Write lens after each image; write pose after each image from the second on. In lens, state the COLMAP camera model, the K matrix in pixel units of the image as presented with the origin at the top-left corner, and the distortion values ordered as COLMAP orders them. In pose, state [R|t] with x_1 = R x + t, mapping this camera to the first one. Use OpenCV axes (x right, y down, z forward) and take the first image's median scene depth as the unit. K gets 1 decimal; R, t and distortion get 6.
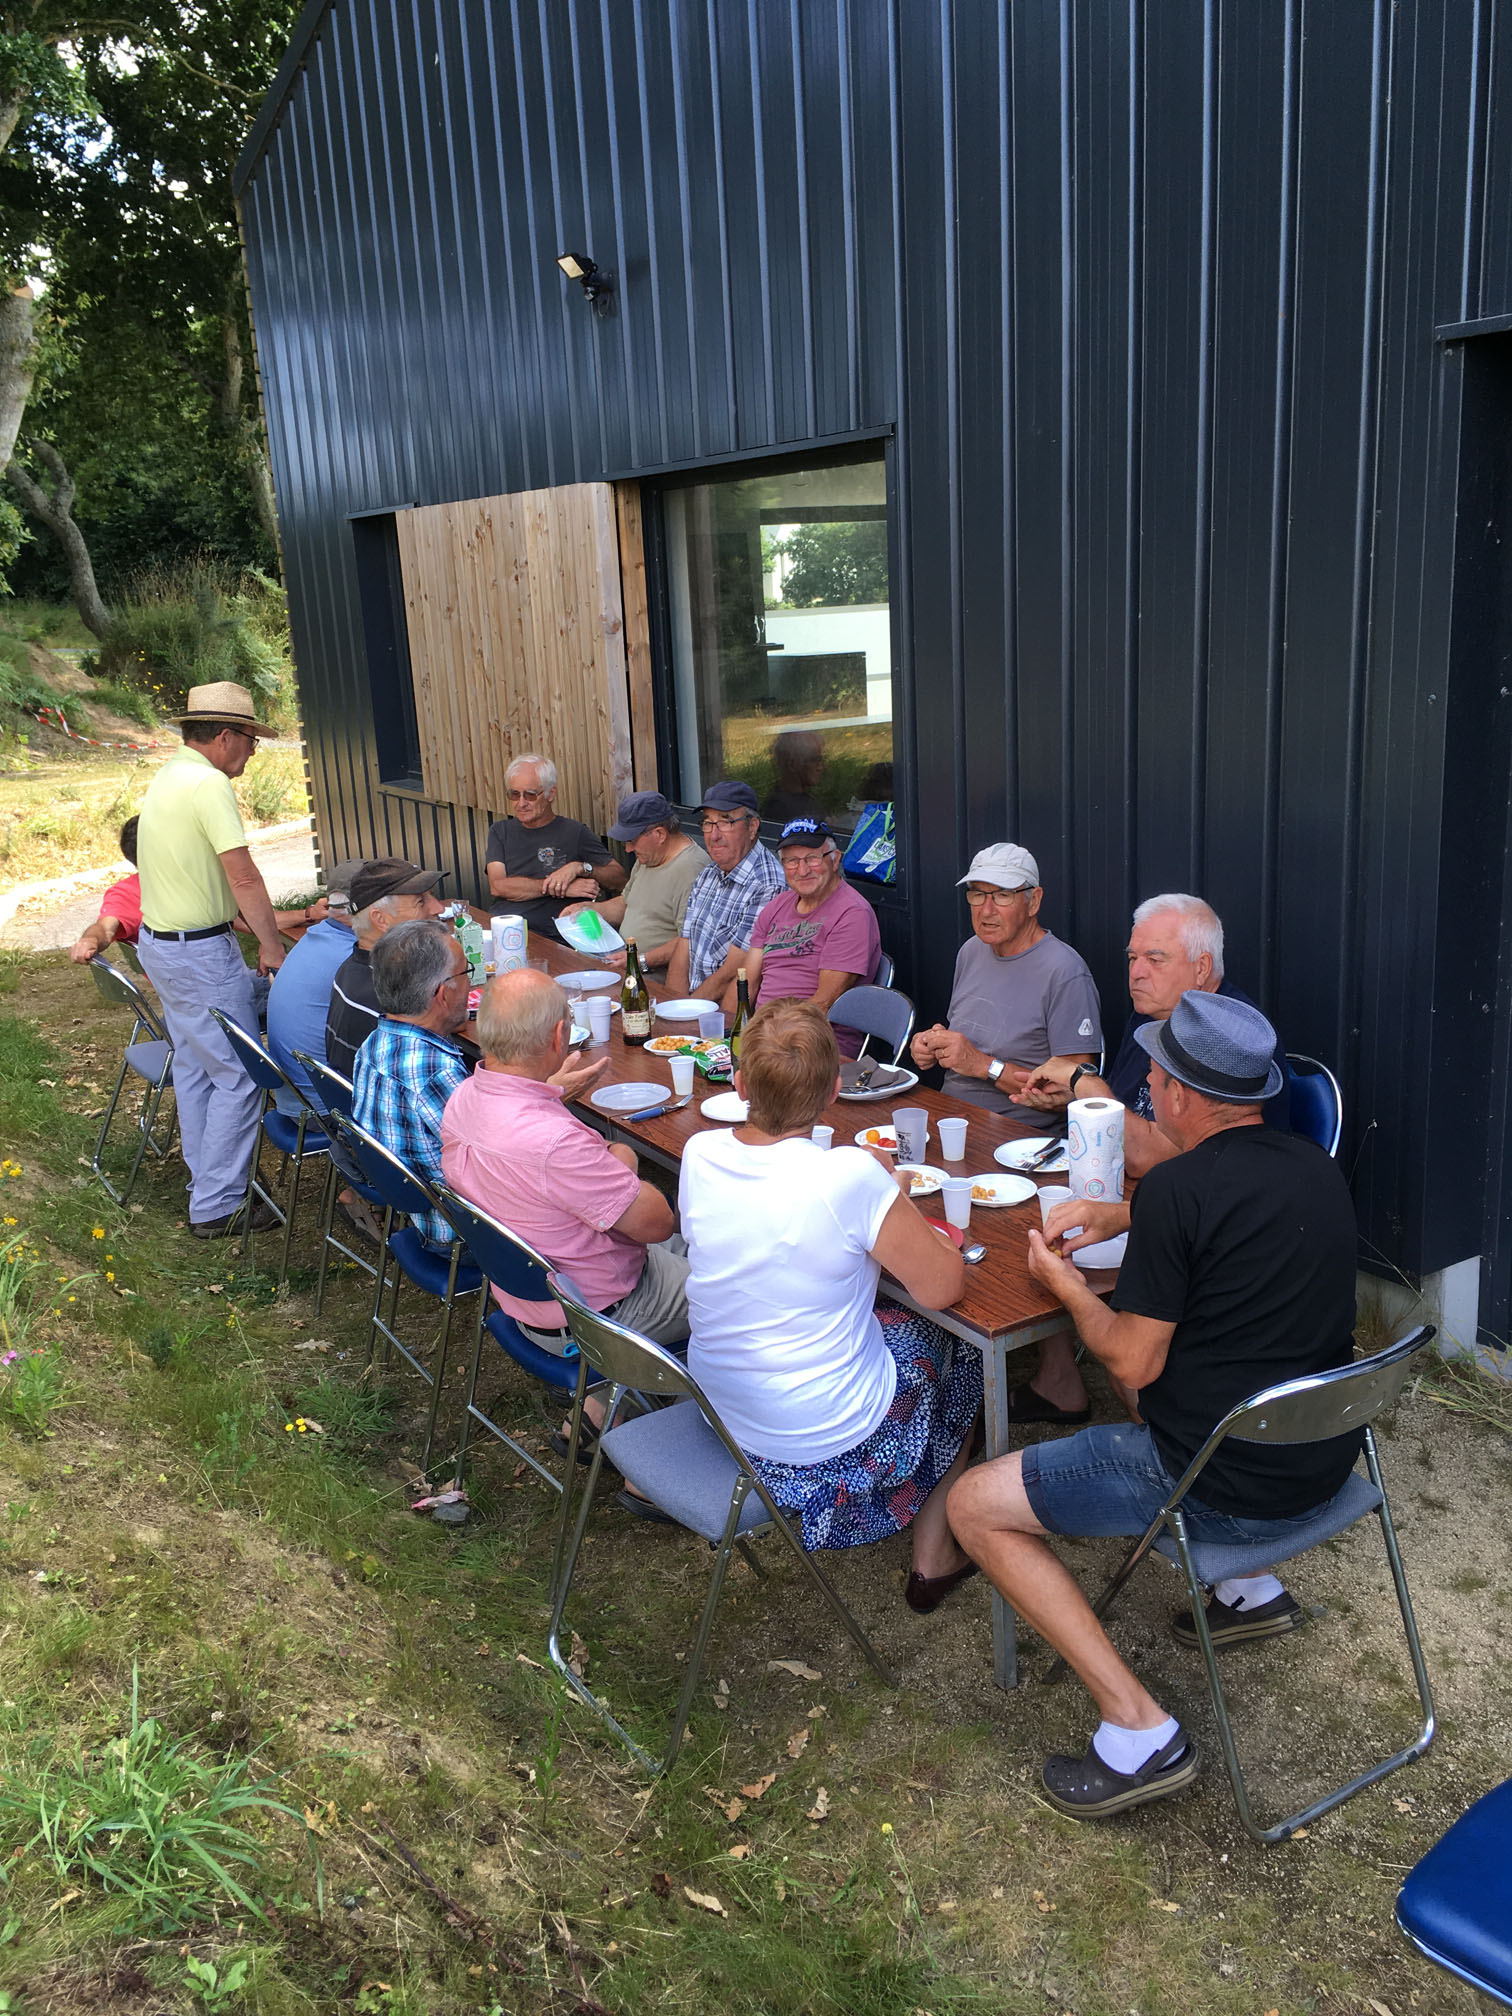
lens RADIAL K [[1694.1, 0, 735.4], [0, 1694.1, 1018.3], [0, 0, 1]] dist [0.017585, -0.008051]
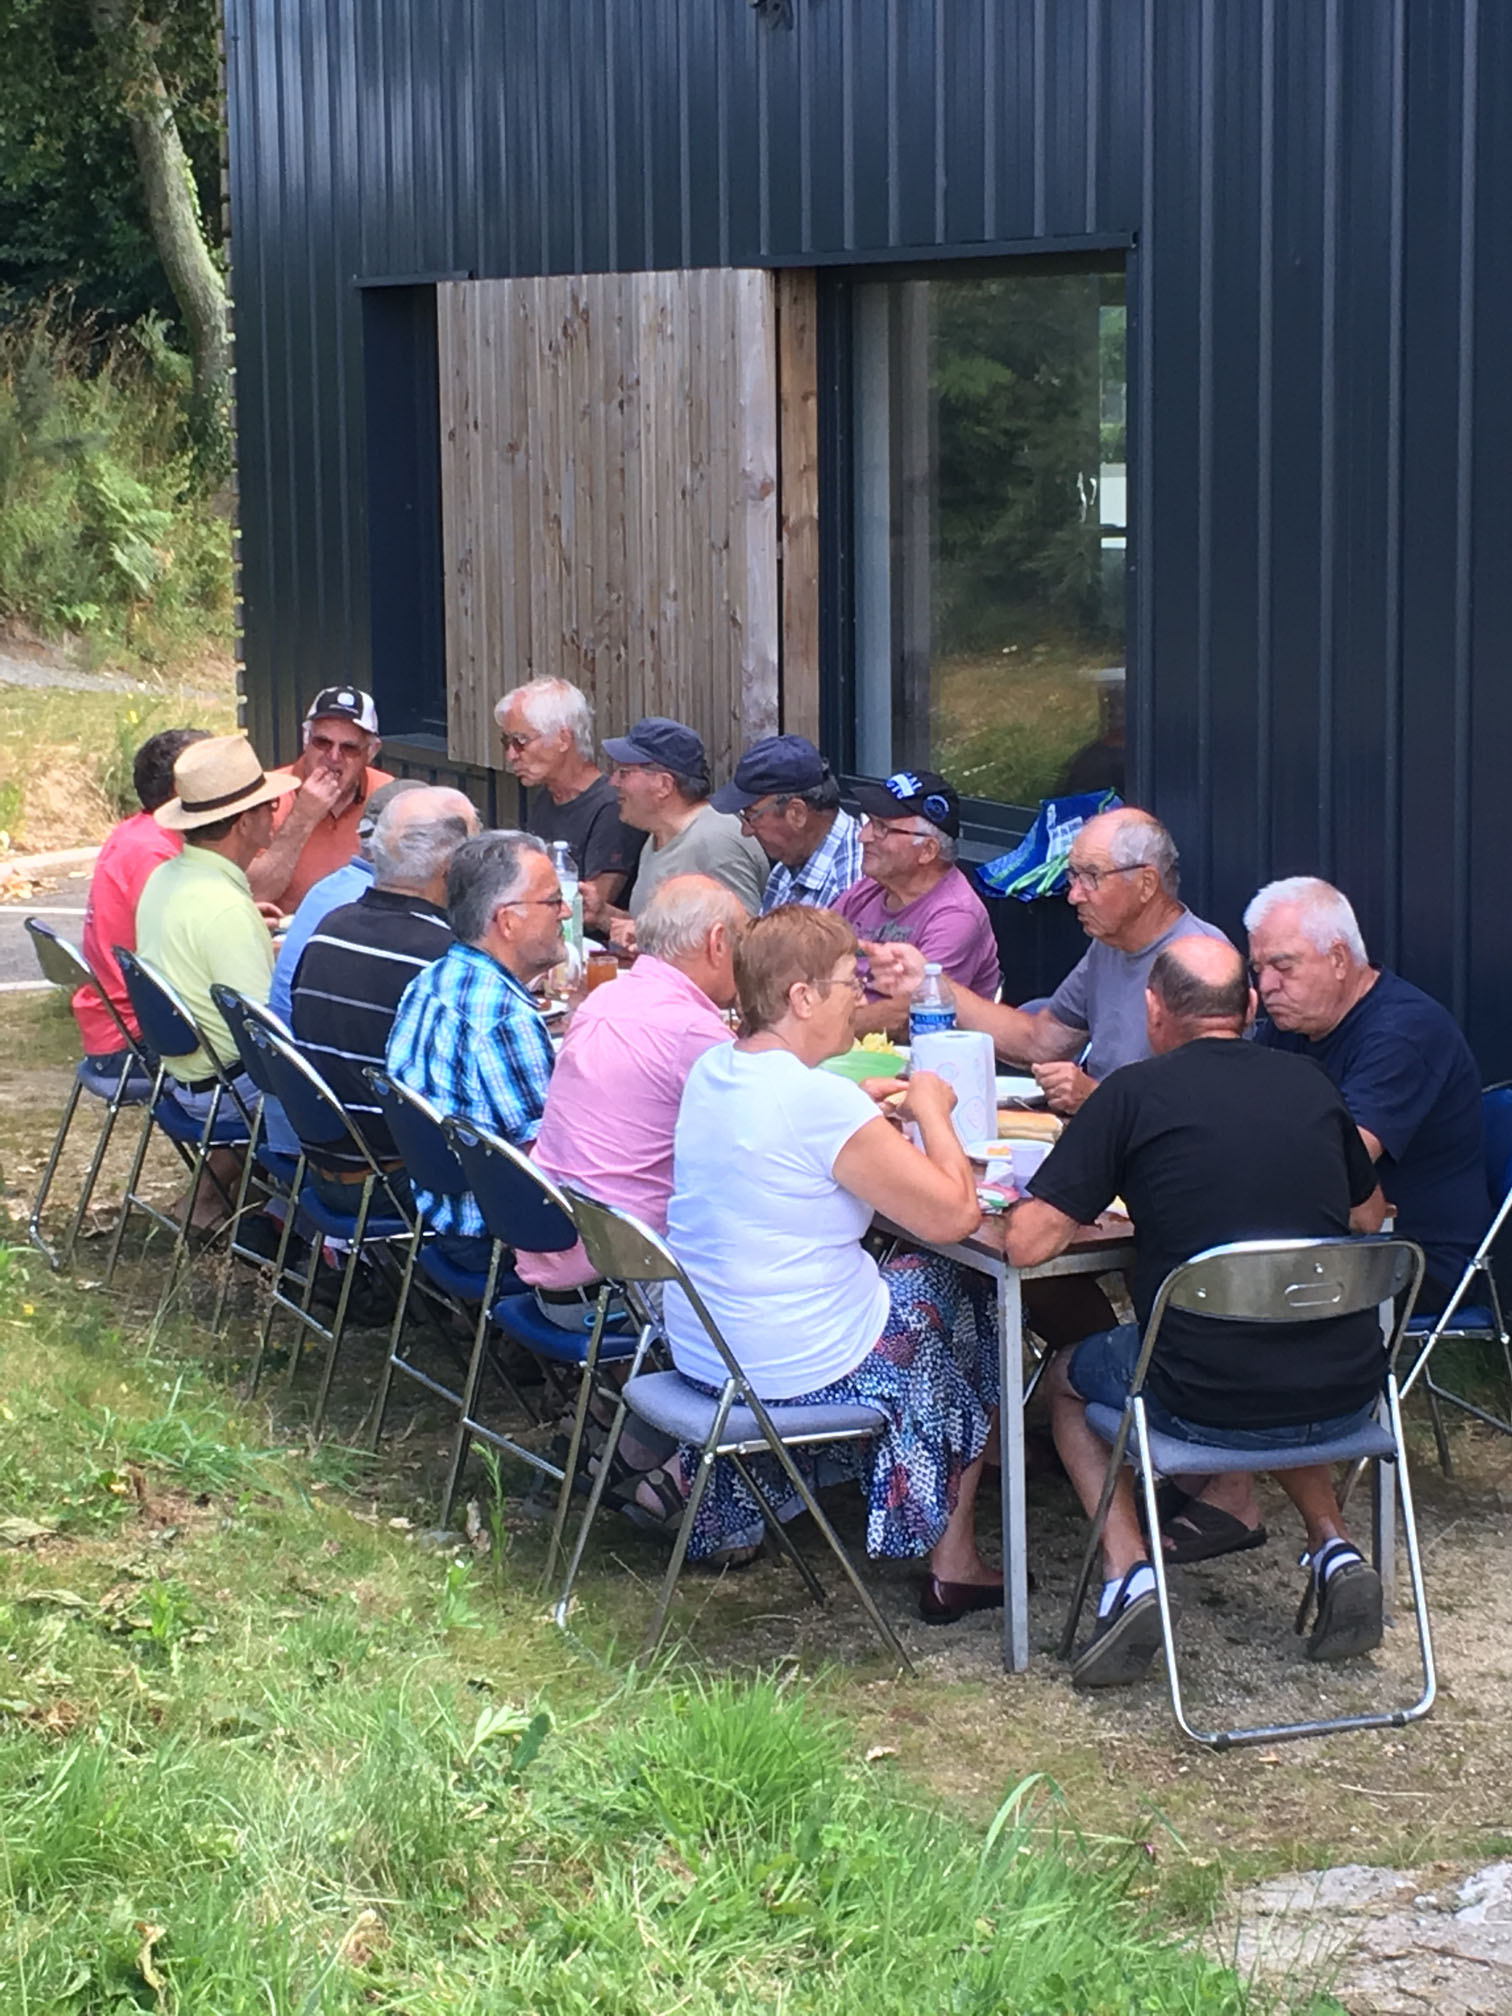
lens RADIAL K [[4509.3, 0, 750.9], [0, 4509.3, 1012.5], [0, 0, 1]] dist [-0.462175, 0.000000]
pose [[0.991981, 0.053540, -0.114490, 0.115517], [-0.065185, 0.992798, -0.100516, 0.118838], [0.108284, 0.107173, 0.988326, -0.572899]]
